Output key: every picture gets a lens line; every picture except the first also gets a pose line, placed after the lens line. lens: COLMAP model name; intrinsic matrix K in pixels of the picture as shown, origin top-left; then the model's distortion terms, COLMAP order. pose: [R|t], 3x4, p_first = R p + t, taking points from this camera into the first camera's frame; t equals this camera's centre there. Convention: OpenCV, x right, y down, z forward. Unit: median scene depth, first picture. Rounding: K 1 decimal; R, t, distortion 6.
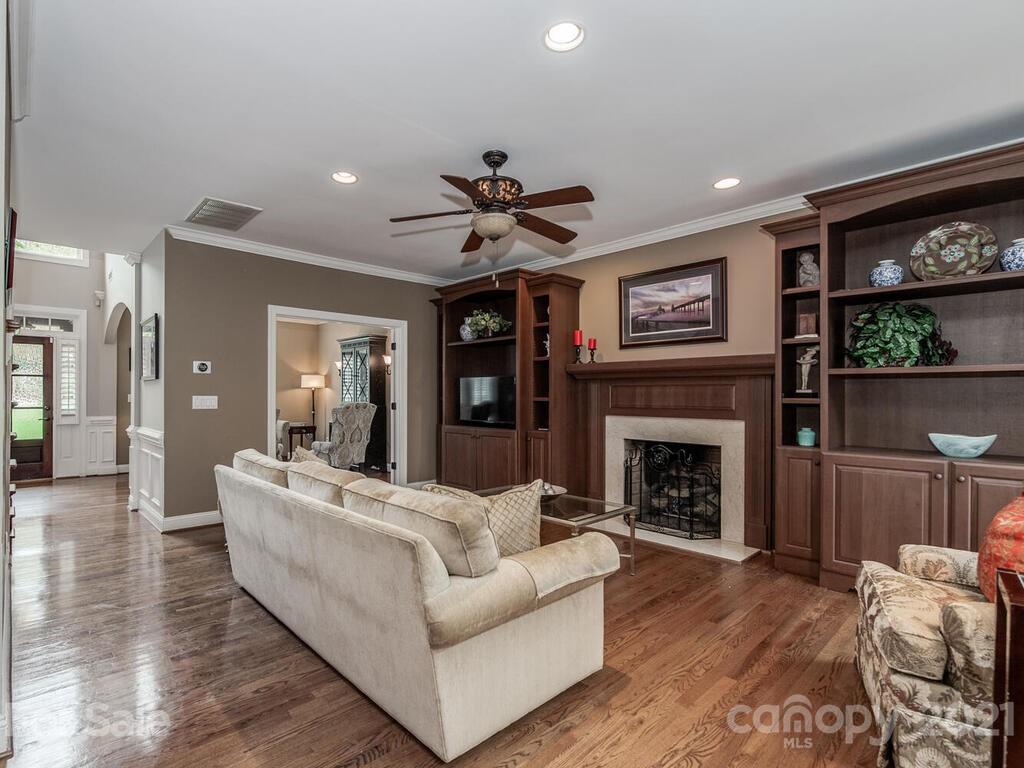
lens RADIAL K [[513.8, 0, 512.5], [0, 513.8, 388.7], [0, 0, 1]] dist [0.001544, 0.000106]
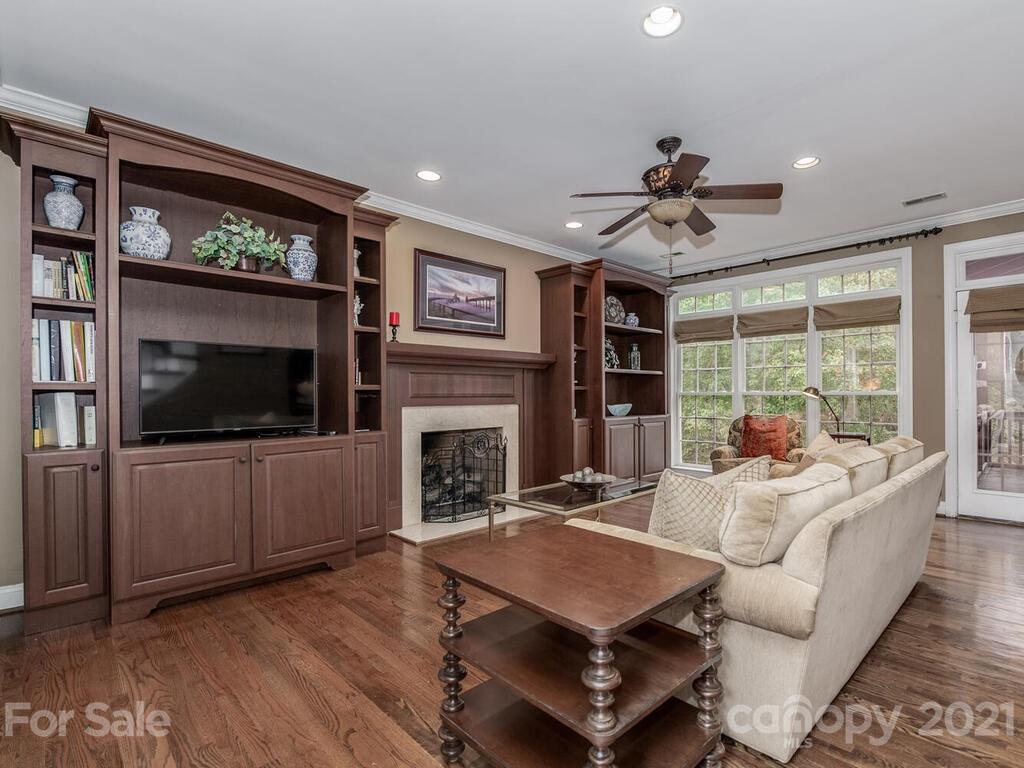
lens RADIAL K [[513.8, 0, 516.7], [0, 513.8, 390.7], [0, 0, 1]] dist [0.001544, 0.000106]
pose [[-0.005923, 0.004504, 0.999972, -0.701530], [-0.005642, 0.999974, -0.004537, 0.030058], [-0.999967, -0.005668, -0.005898, 0.880510]]
